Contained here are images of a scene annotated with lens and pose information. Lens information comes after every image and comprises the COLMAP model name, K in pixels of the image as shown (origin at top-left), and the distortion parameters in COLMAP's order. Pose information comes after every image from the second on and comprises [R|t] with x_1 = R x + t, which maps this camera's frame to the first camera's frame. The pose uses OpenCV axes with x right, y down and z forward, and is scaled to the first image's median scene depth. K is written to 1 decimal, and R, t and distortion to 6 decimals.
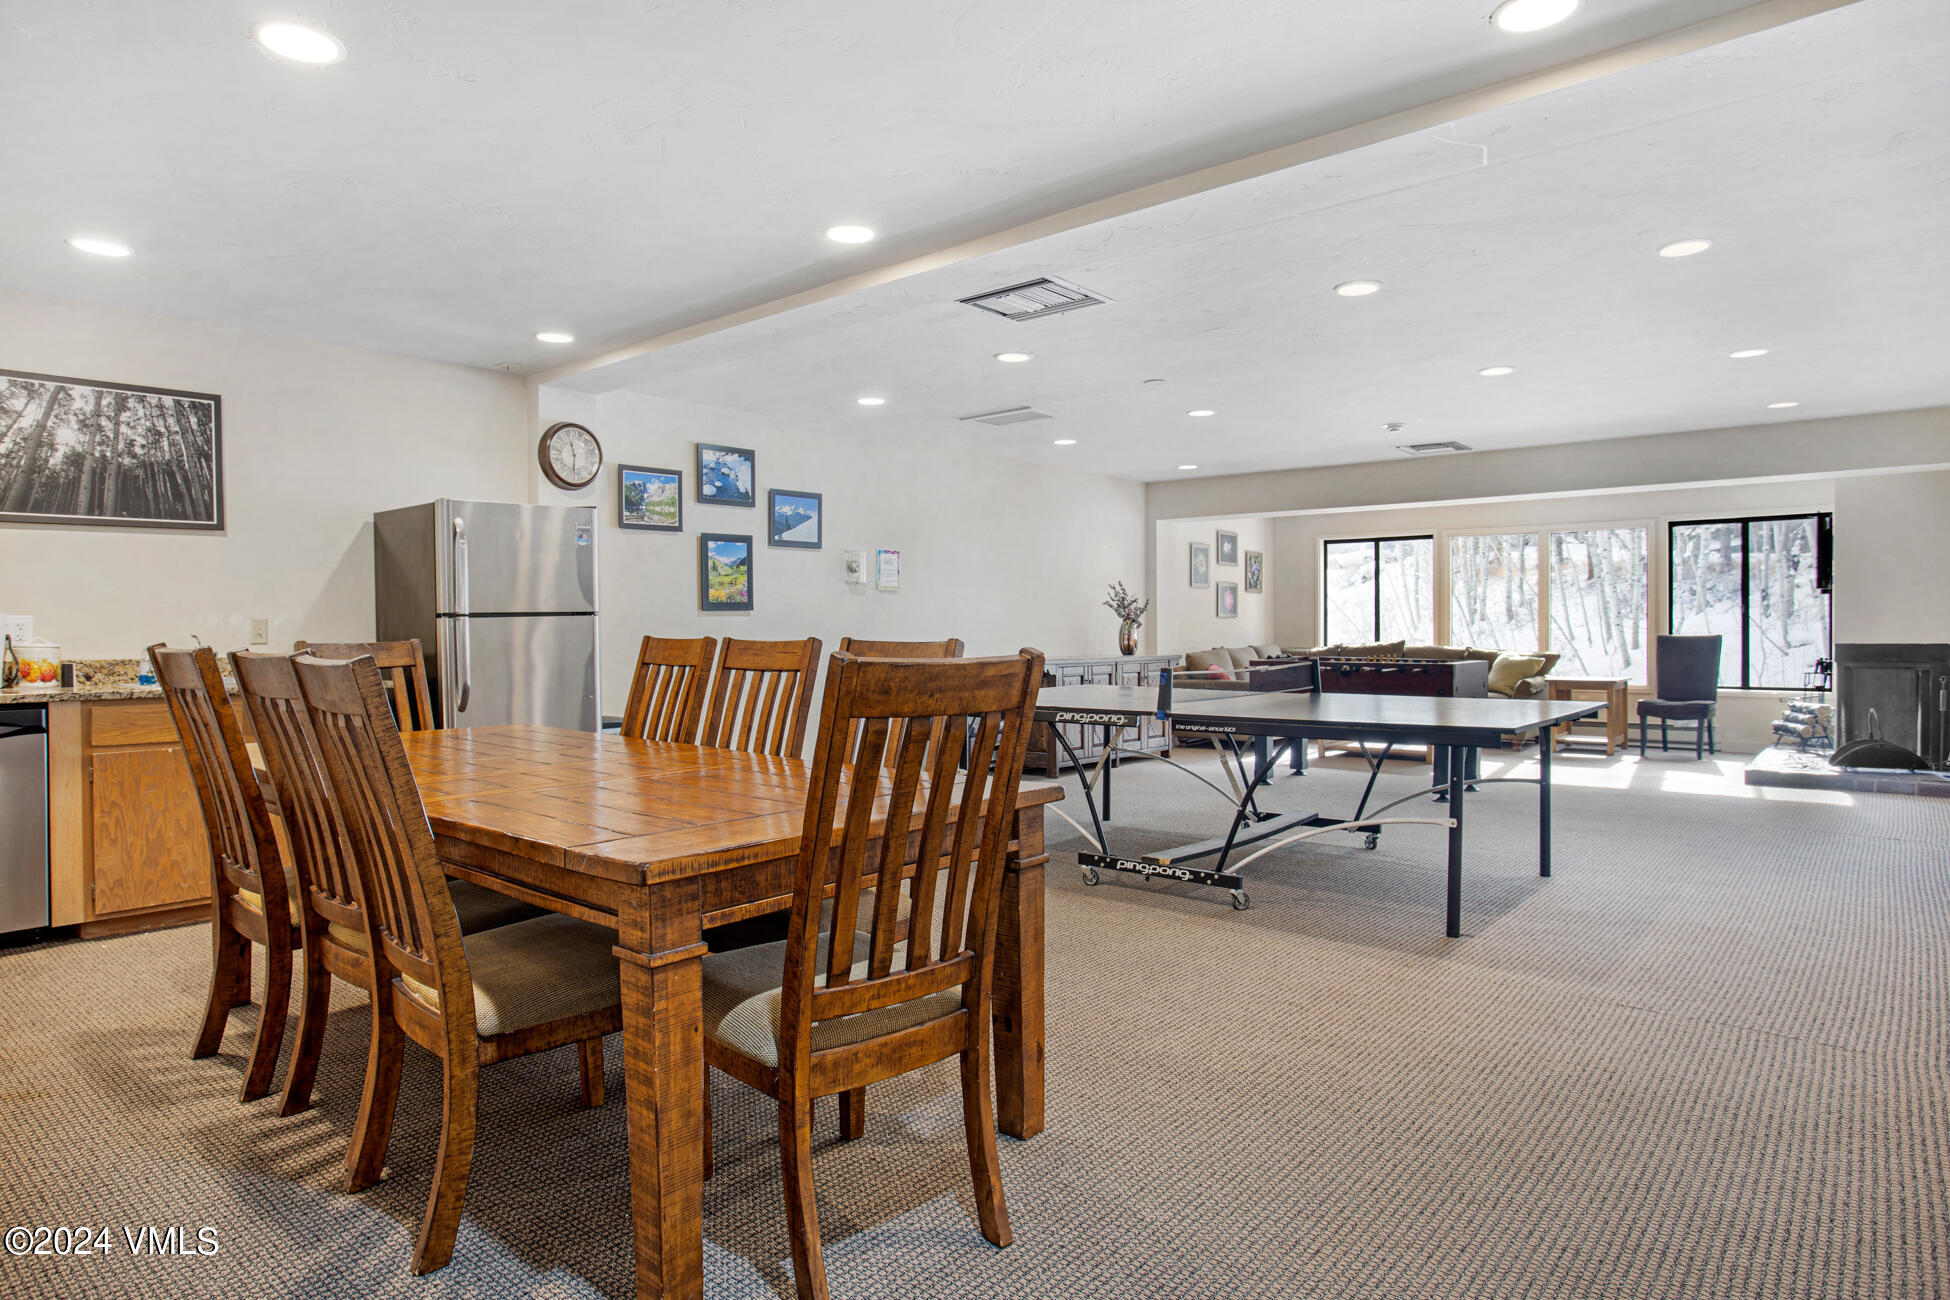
lens RADIAL K [[1136.3, 0, 975.0], [0, 1136.3, 650.0], [0, 0, 1]] dist [-0.077919, 0.059187]
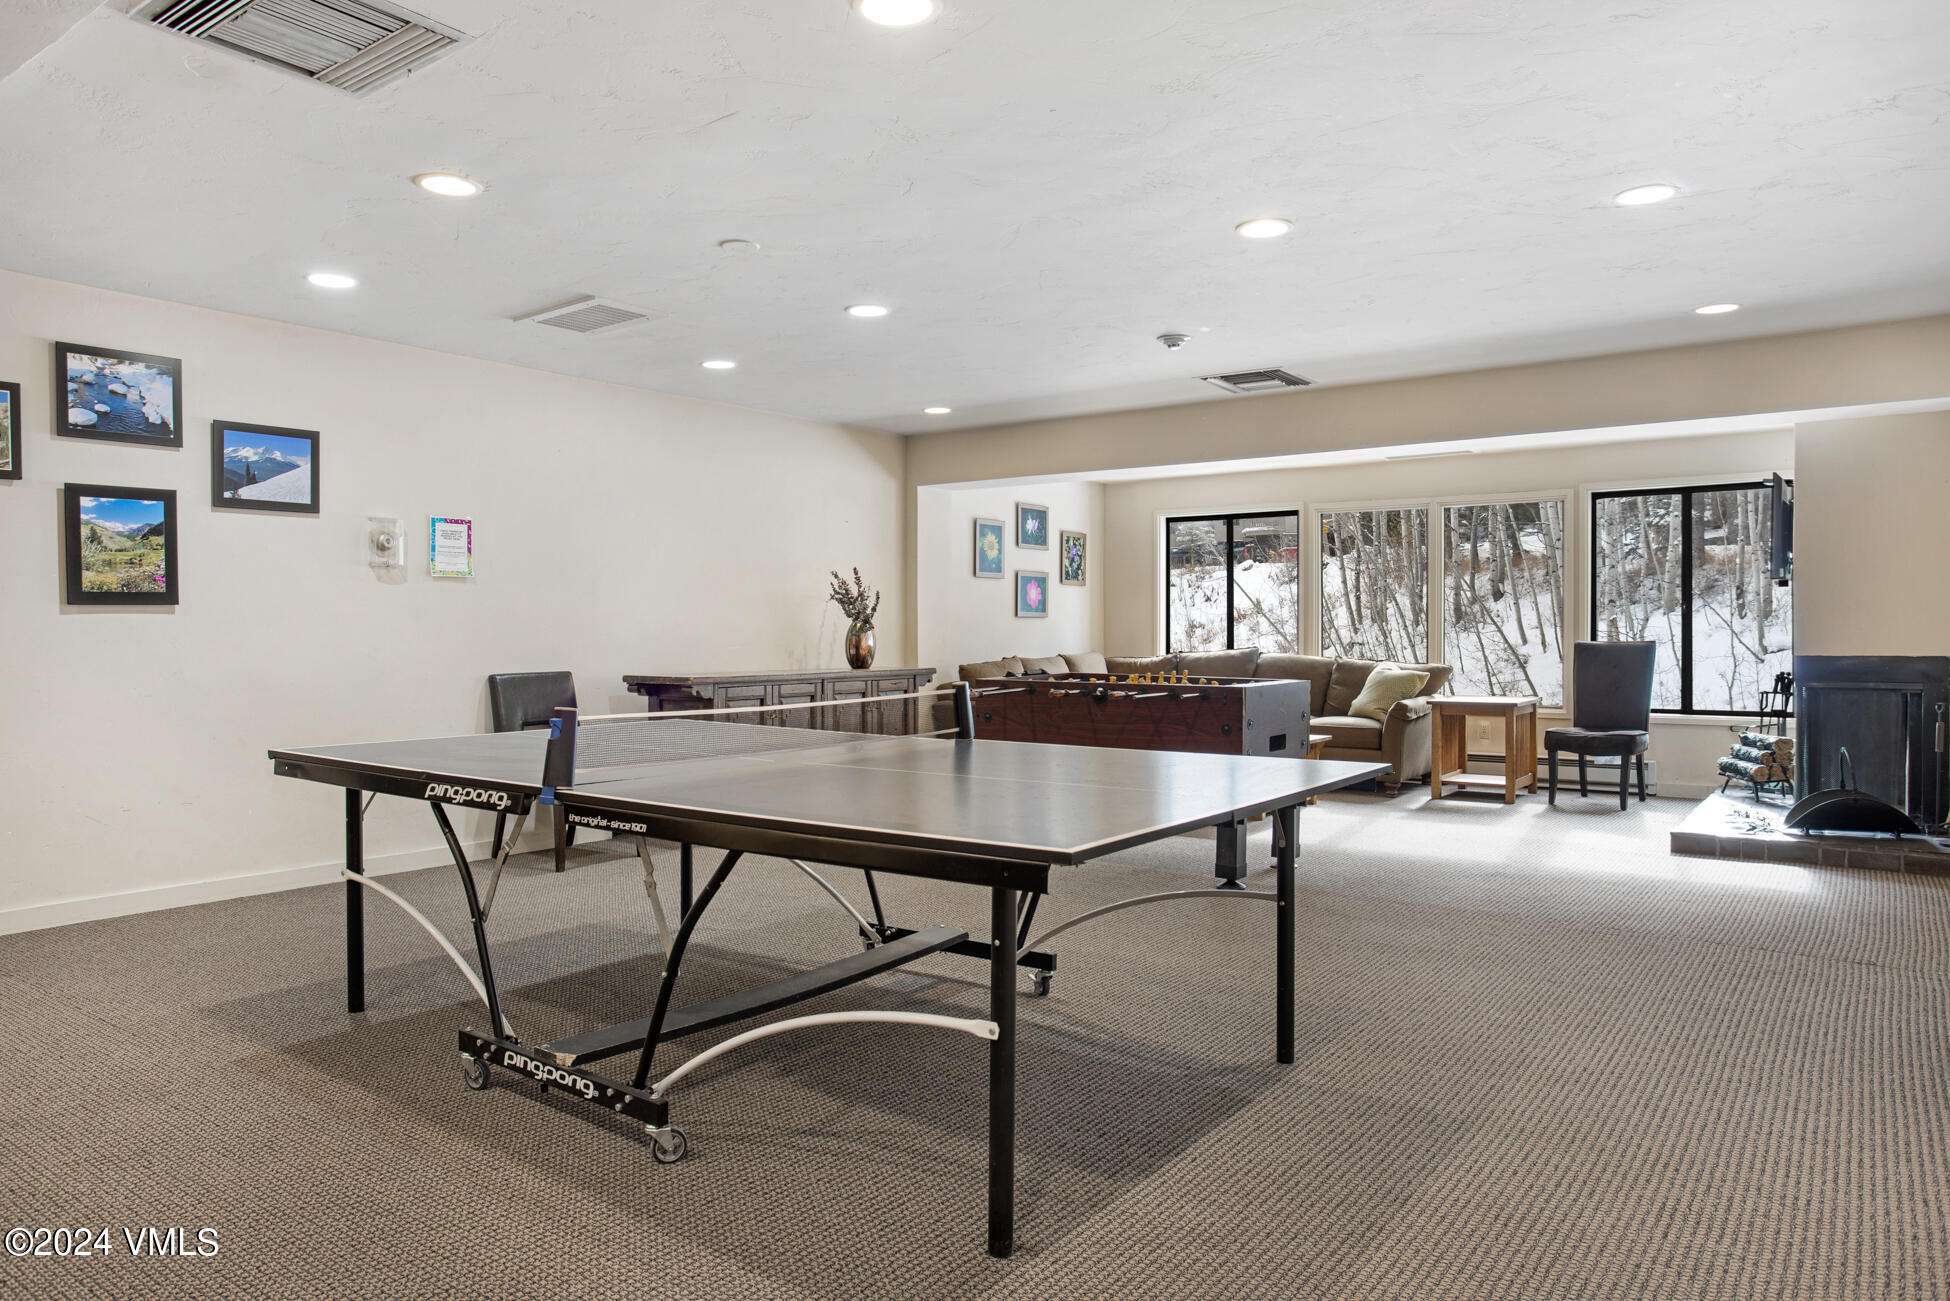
lens RADIAL K [[1254.7, 0, 975.0], [0, 1254.7, 650.5], [0, 0, 1]] dist [-0.076053, 0.085948]
pose [[0.998268, 0.001547, 0.058811, 0.169842], [-0.001446, 0.999997, -0.001746, -0.005942], [-0.058813, 0.001658, 0.998268, 0.197981]]
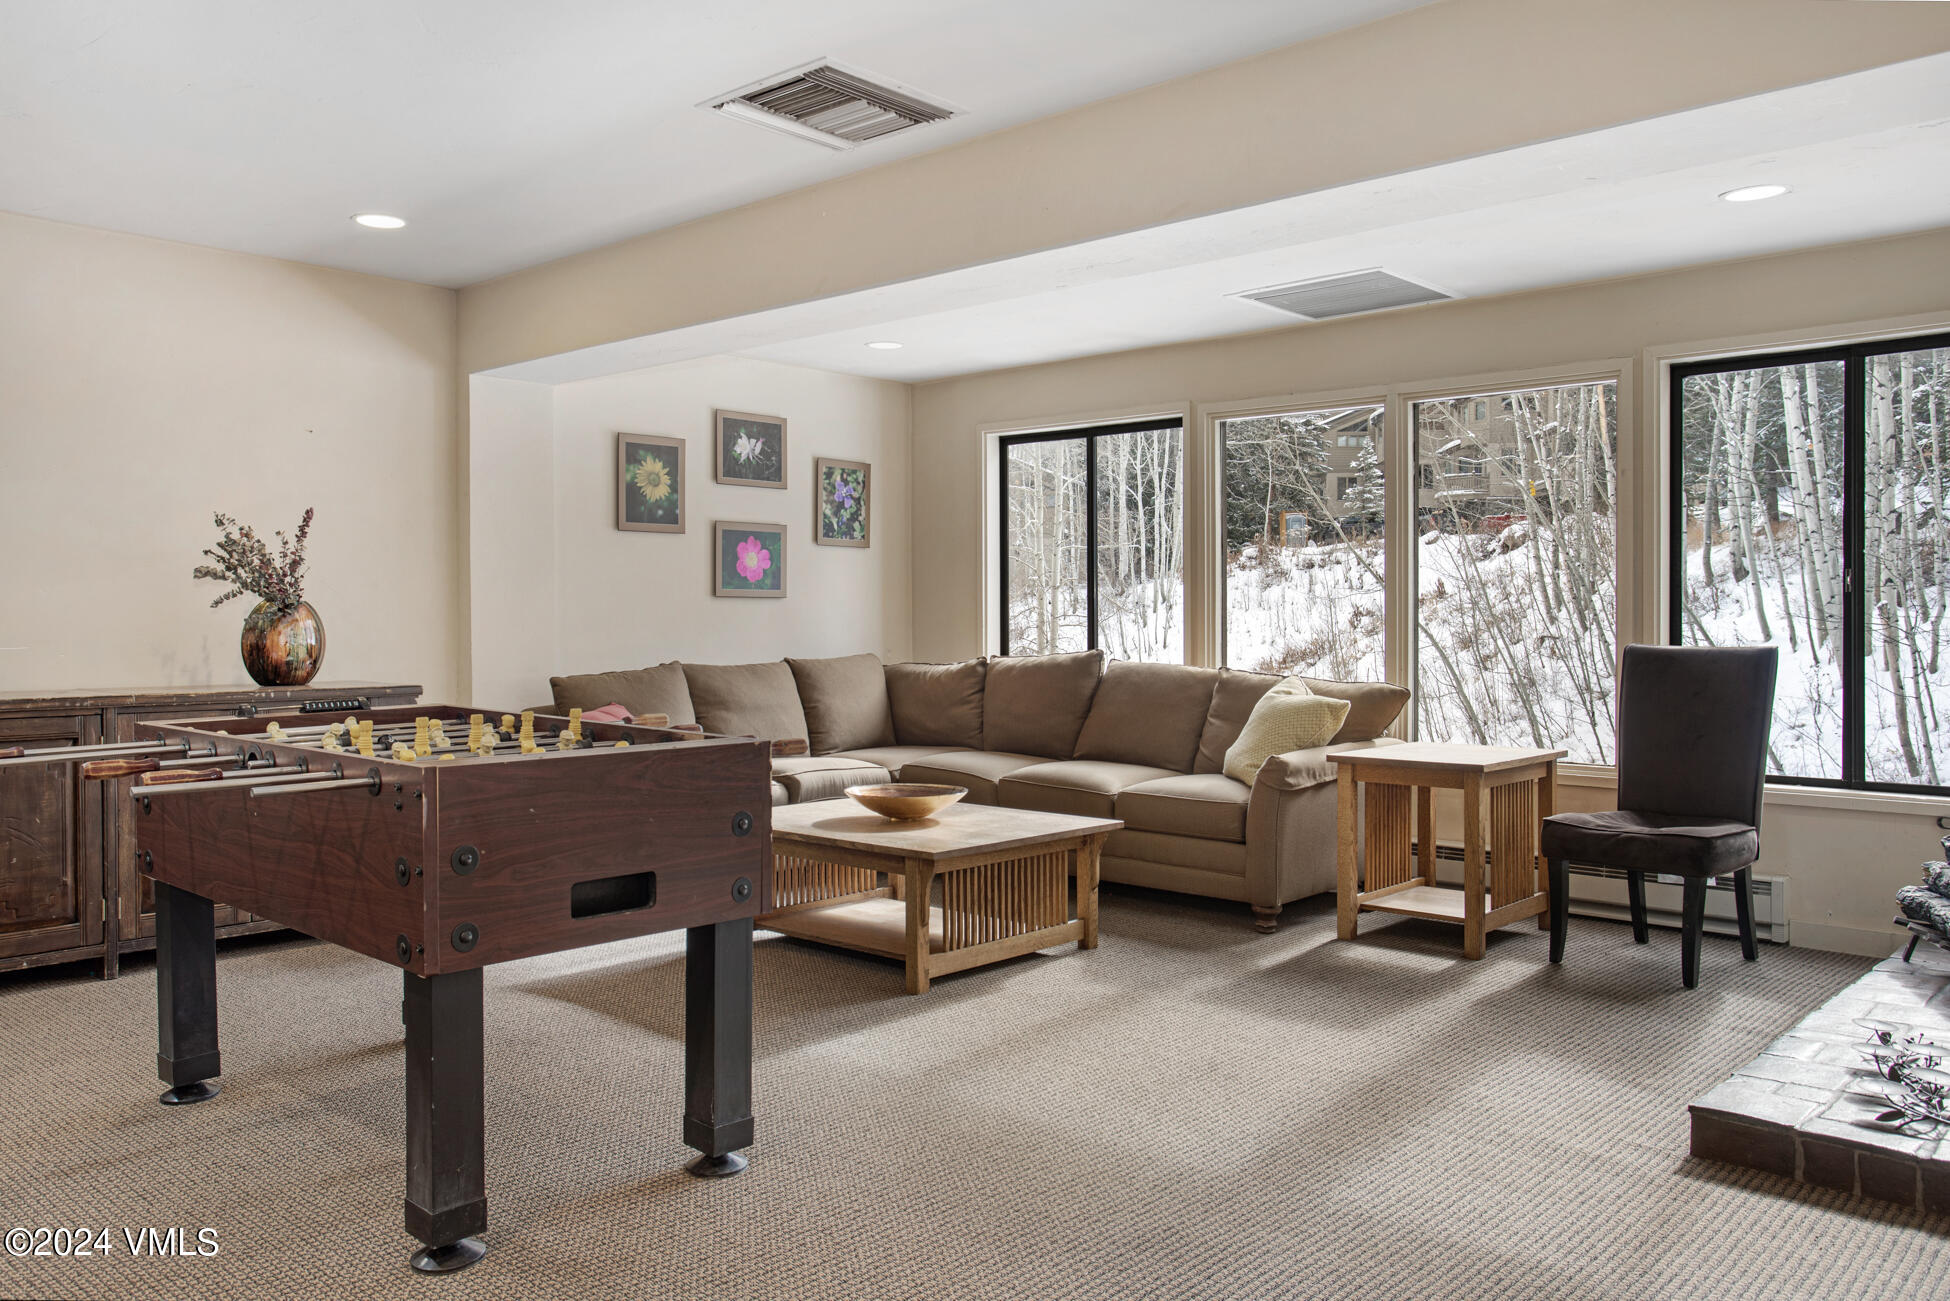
lens RADIAL K [[1462.4, 0, 975.0], [0, 1462.4, 650.5], [0, 0, 1]] dist [-0.012683, 0.003925]
pose [[0.998495, 0.008854, -0.054131, 0.440492], [-0.008549, 0.999946, 0.005865, -0.013991], [0.054180, -0.005393, 0.998517, 0.503848]]
